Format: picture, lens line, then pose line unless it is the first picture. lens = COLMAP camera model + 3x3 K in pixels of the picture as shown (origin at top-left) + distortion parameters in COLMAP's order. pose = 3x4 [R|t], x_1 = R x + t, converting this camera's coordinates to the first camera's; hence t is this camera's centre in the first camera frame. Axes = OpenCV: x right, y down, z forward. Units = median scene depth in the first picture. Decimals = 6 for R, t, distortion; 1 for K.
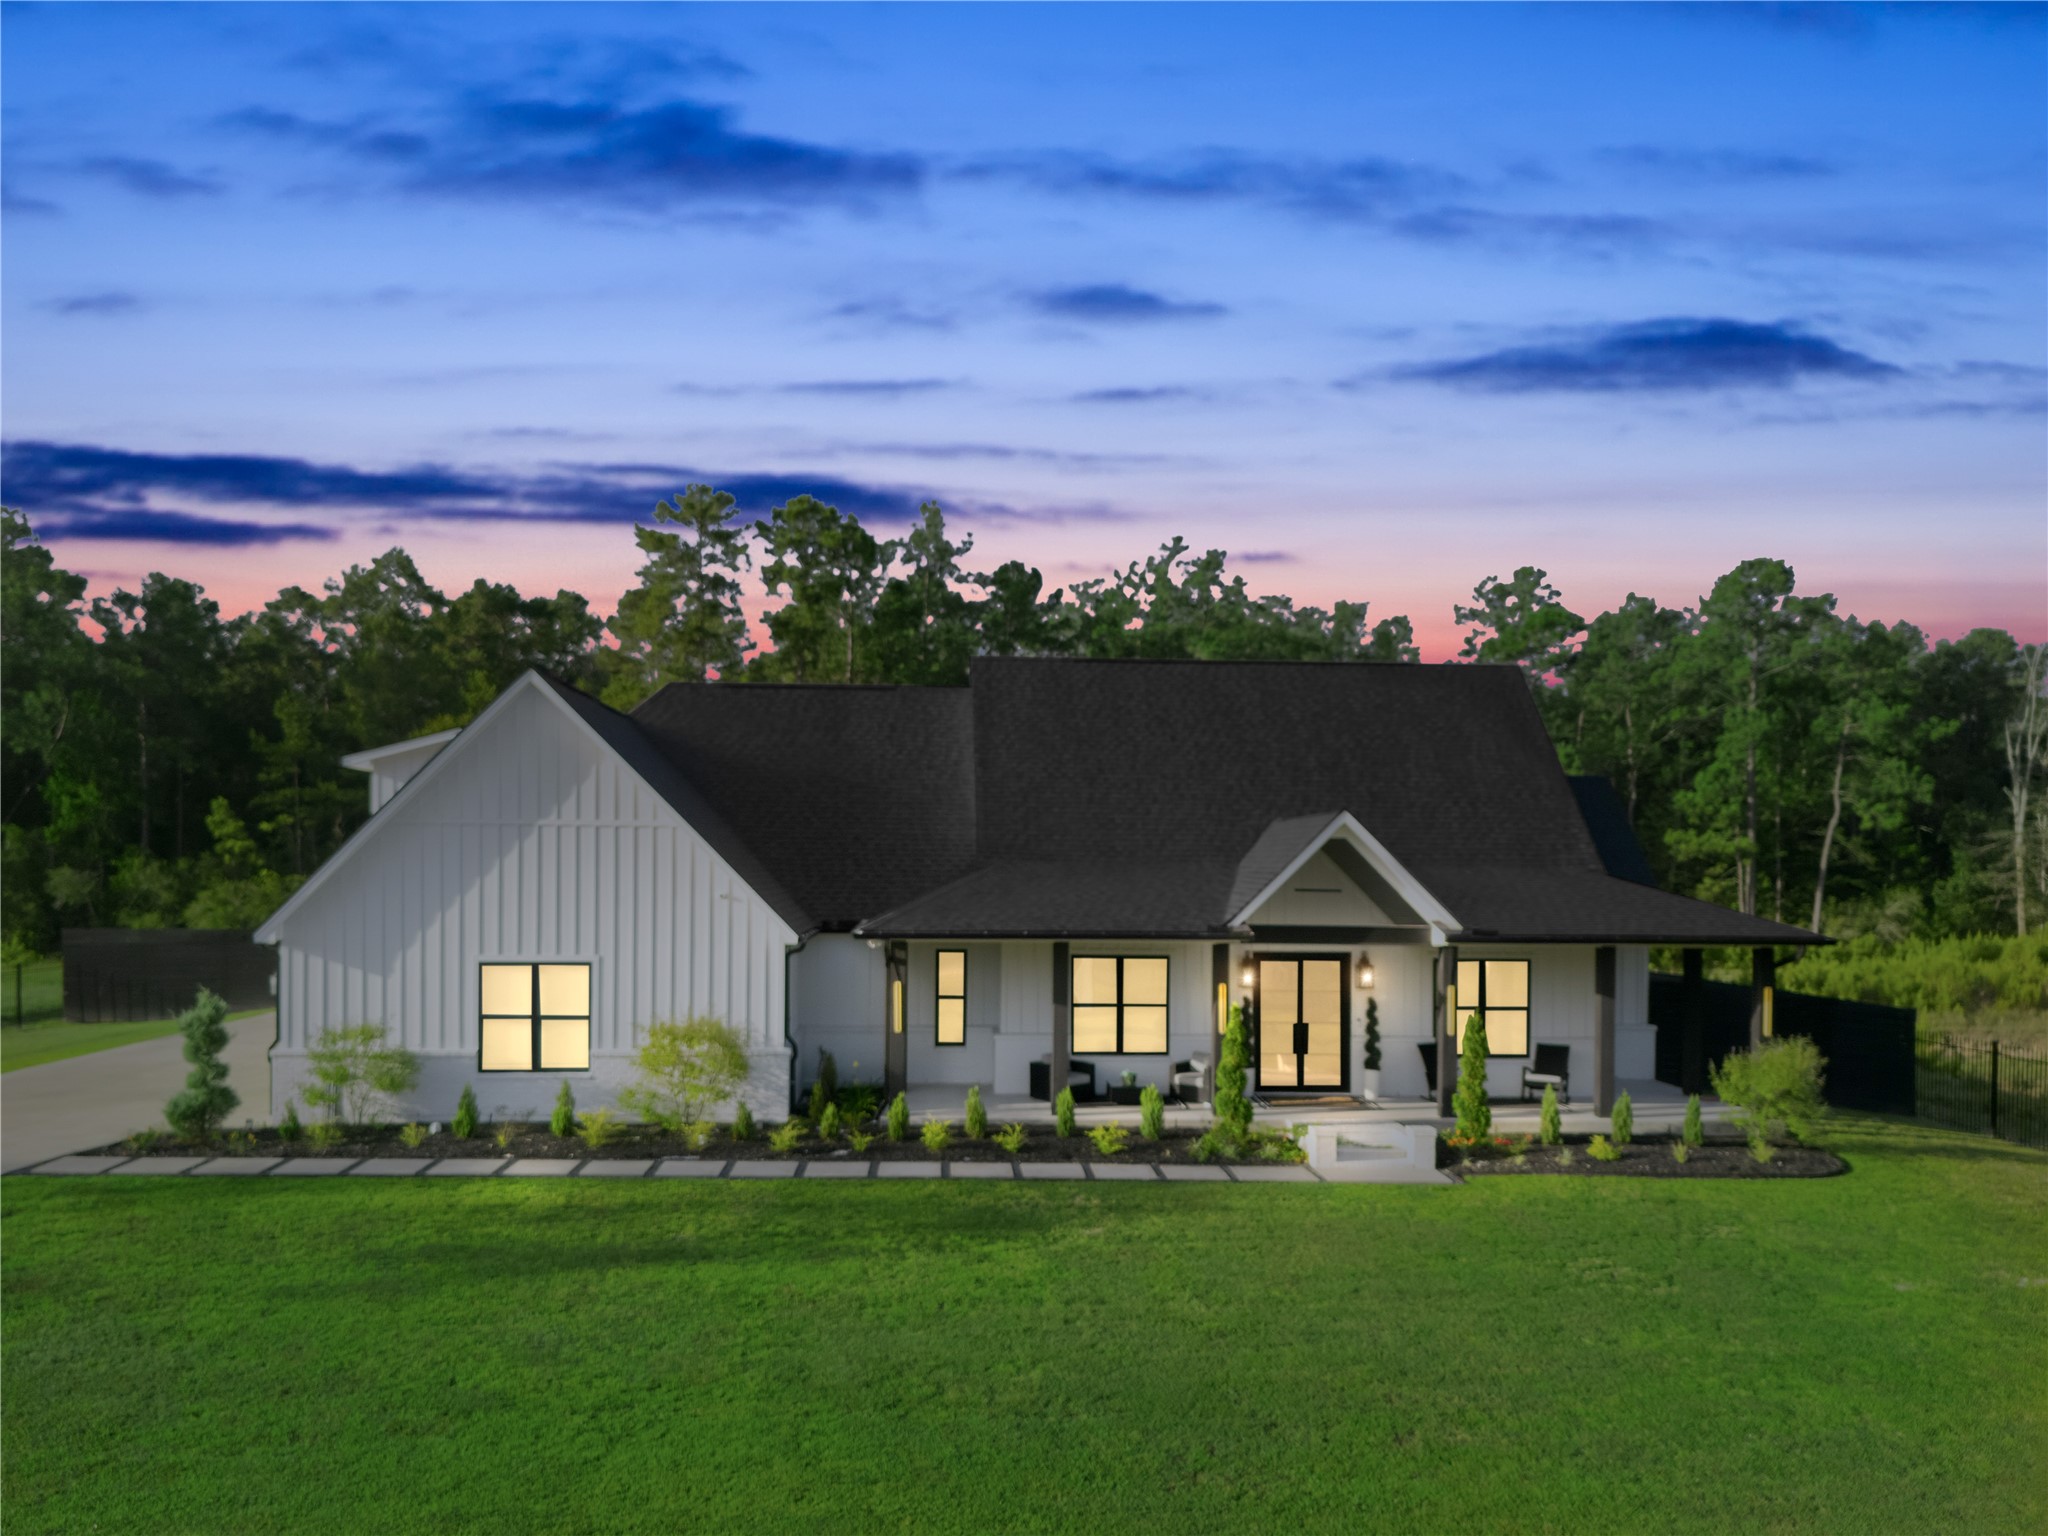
lens RADIAL K [[1527.5, 0, 1016.8], [0, 1527.5, 851.6], [0, 0, 1]] dist [0.011048, 0.002623]
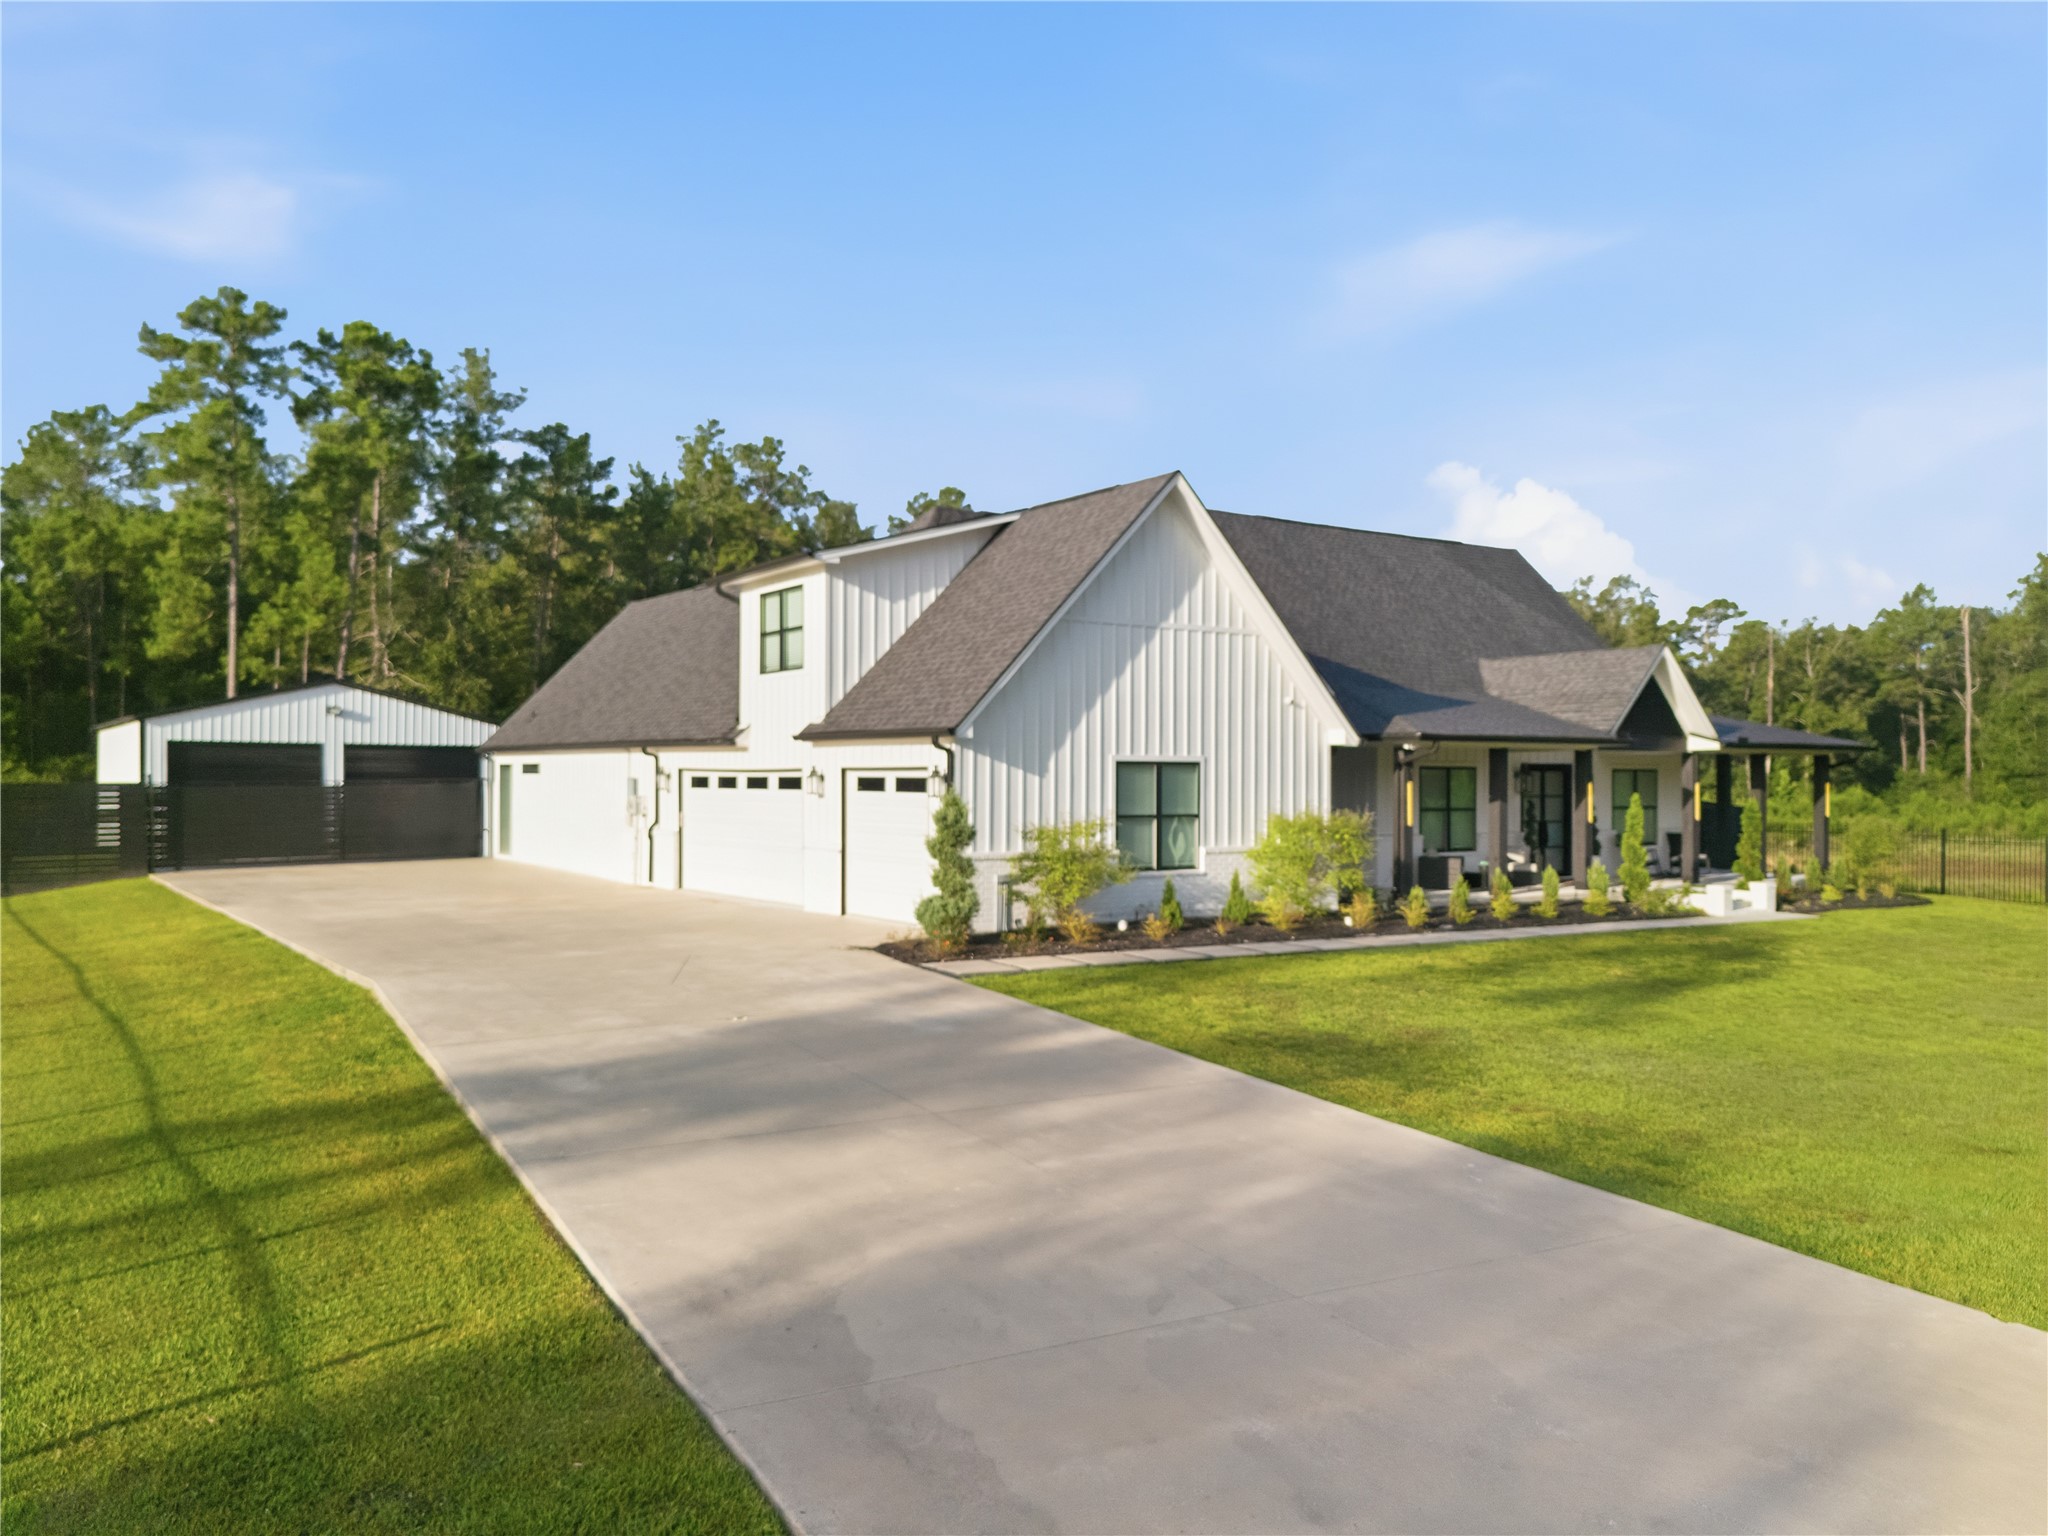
lens RADIAL K [[1512.2, 0, 1024.0], [0, 1512.2, 768.0], [0, 0, 1]] dist [-0.011316, -0.004620]
pose [[0.848037, 0.004861, 0.529916, -0.273140], [-0.005831, 0.999983, 0.000158, 0.022899], [-0.529906, -0.003224, 0.848050, 0.060623]]
